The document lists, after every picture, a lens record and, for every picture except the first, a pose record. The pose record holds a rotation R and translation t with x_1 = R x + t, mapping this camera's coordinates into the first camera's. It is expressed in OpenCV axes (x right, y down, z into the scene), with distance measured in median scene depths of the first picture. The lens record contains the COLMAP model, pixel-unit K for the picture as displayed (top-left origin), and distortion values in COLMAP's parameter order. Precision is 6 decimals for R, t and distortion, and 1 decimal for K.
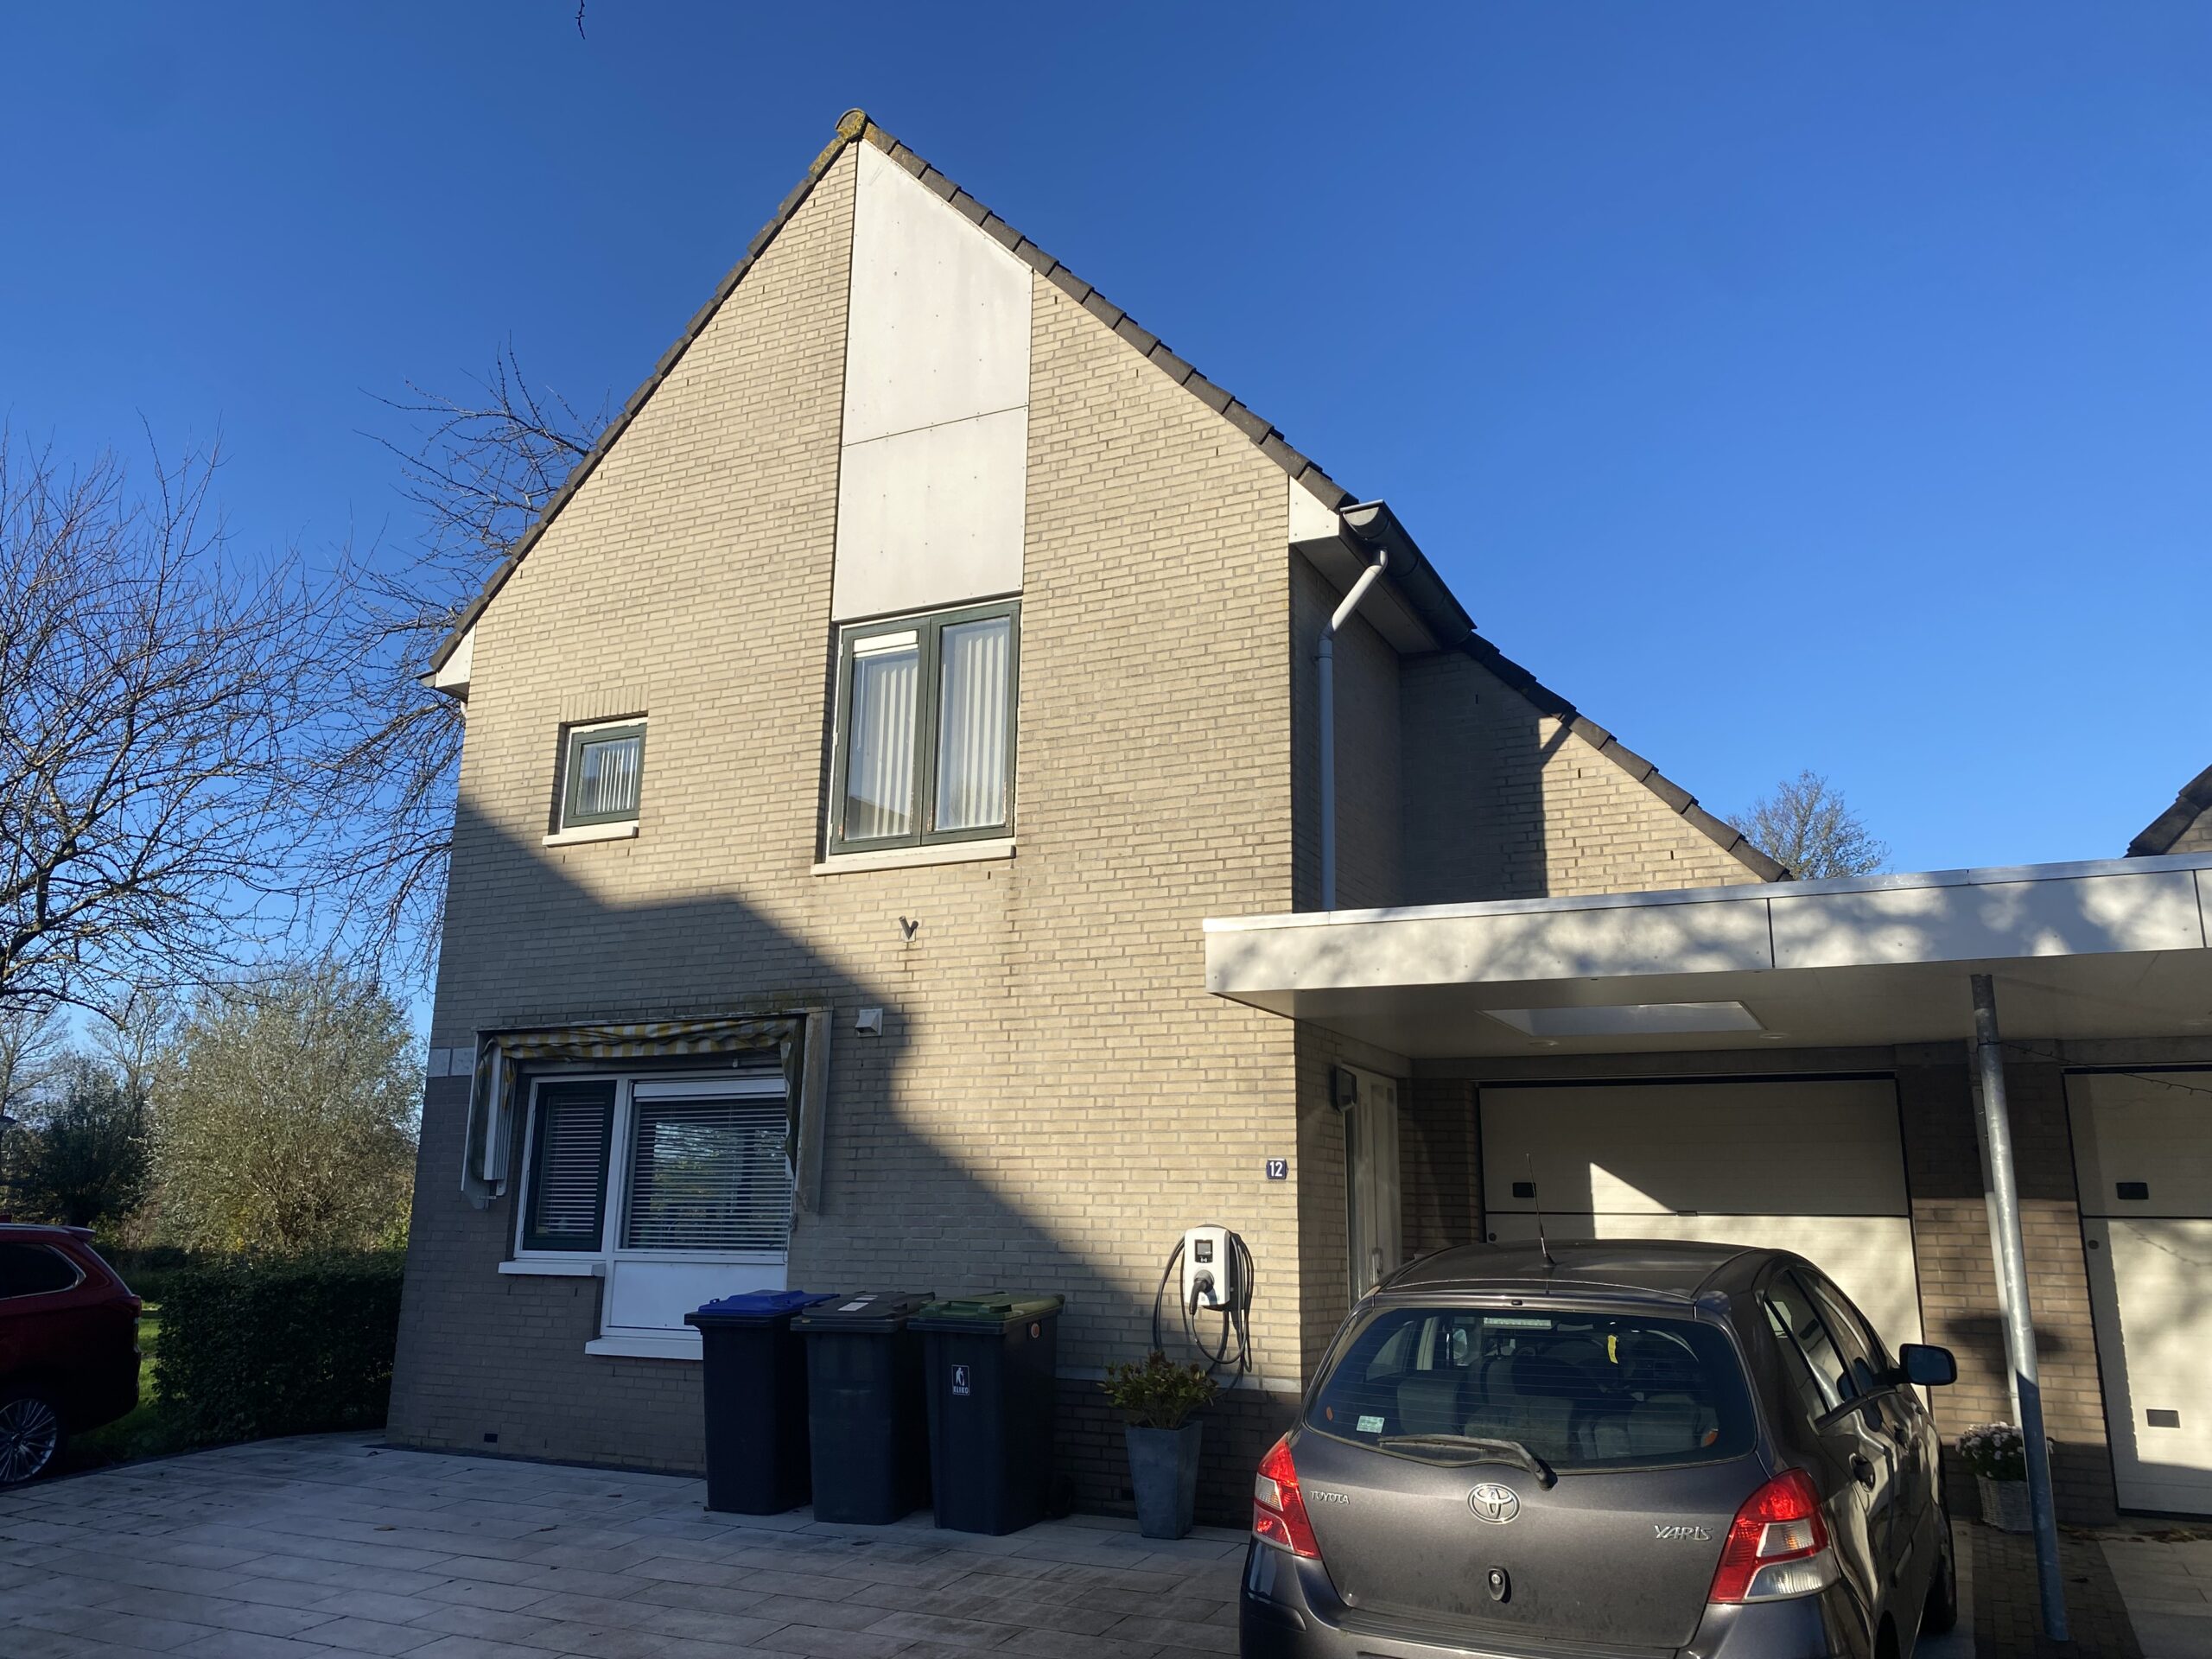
lens RADIAL K [[1654.7, 0, 1106.0], [0, 1654.7, 829.5], [0, 0, 1]] dist [0.003931, -0.000431]
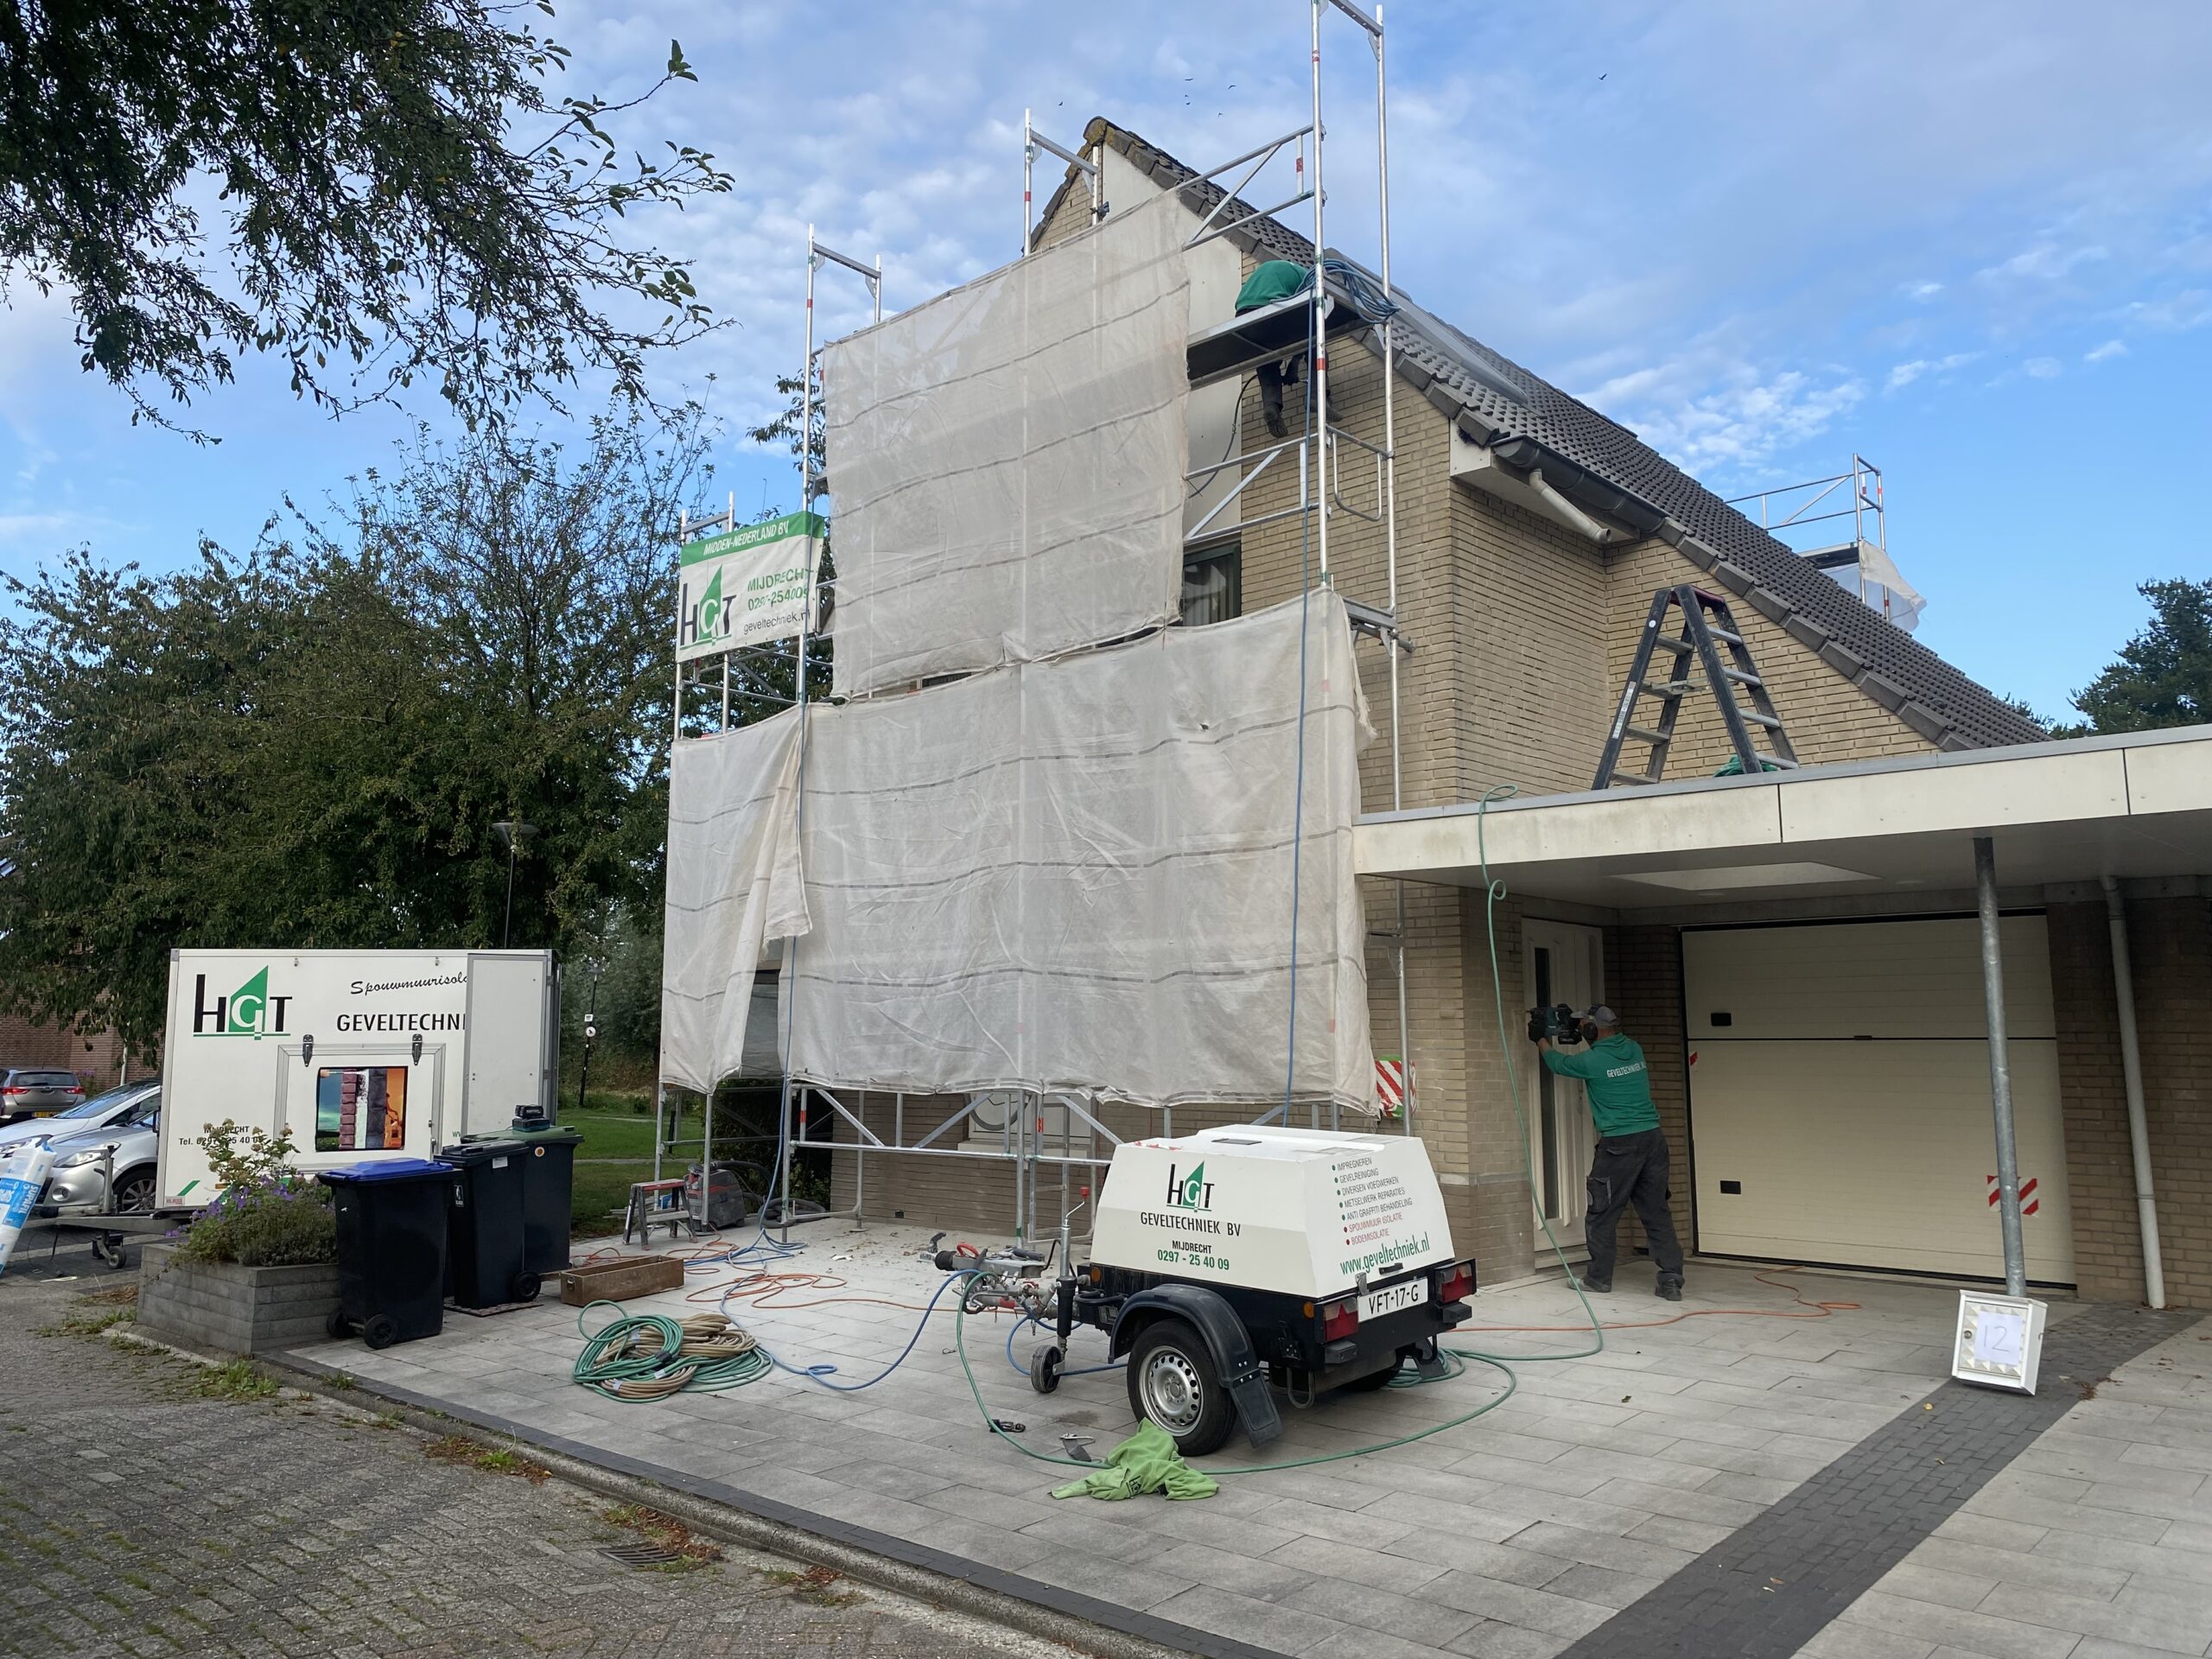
lens RADIAL K [[1654.7, 0, 1106.0], [0, 1654.7, 829.5], [0, 0, 1]] dist [0.003931, -0.000431]
pose [[0.957812, -0.046328, -0.283638, 0.194511], [0.074647, 0.993153, 0.089858, -0.048315], [0.277533, -0.107240, 0.954712, -0.200727]]
